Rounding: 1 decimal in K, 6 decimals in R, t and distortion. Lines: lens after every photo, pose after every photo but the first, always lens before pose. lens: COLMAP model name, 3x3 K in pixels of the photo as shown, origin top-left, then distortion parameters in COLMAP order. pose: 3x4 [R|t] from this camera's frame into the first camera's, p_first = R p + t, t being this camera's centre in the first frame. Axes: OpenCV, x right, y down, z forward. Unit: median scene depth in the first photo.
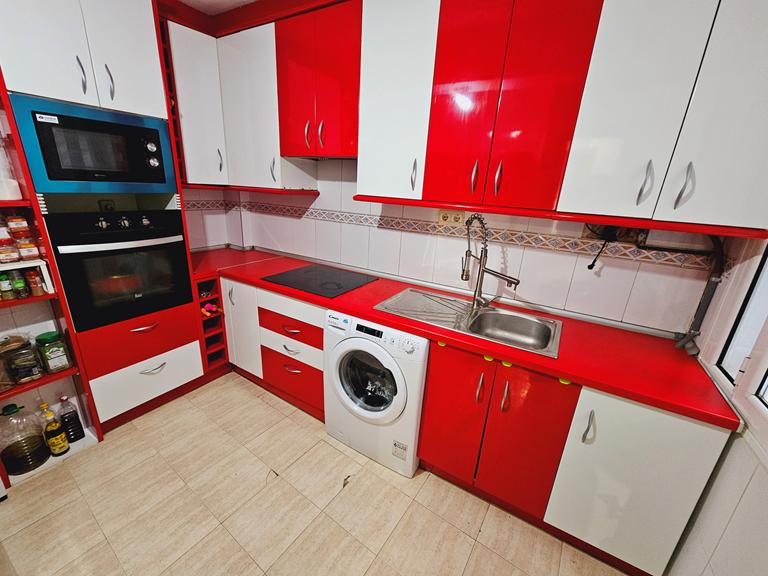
lens RADIAL K [[314.7, 0, 382.8], [0, 314.7, 292.3], [0, 0, 1]] dist [0.001492, -0.001003]
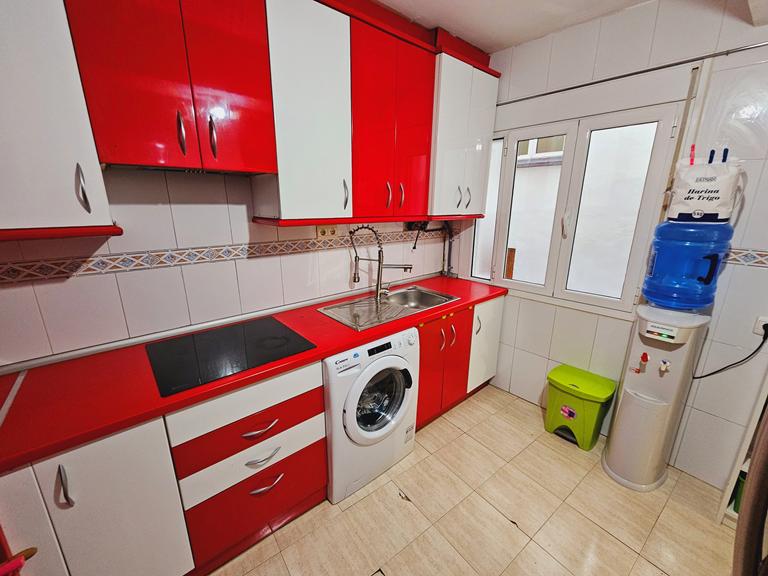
lens RADIAL K [[314.7, 0, 379.4], [0, 314.7, 287.4], [0, 0, 1]] dist [0.001492, -0.001003]
pose [[0.320205, -0.298476, 0.899100, -0.827994], [0.316998, 0.928119, 0.195214, -0.239320], [-0.892738, 0.222505, 0.391804, 0.520030]]
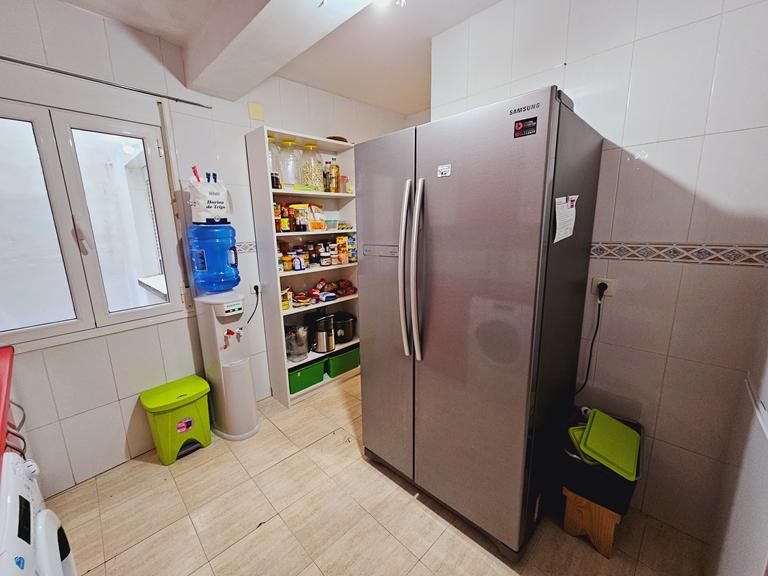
lens RADIAL K [[314.7, 0, 380.9], [0, 314.7, 284.5], [0, 0, 1]] dist [0.001492, -0.001003]
pose [[-0.979261, -0.072277, 0.189272, -0.547068], [0.032977, 0.864884, 0.500887, -0.336892], [-0.199901, 0.496741, -0.844564, 1.027190]]
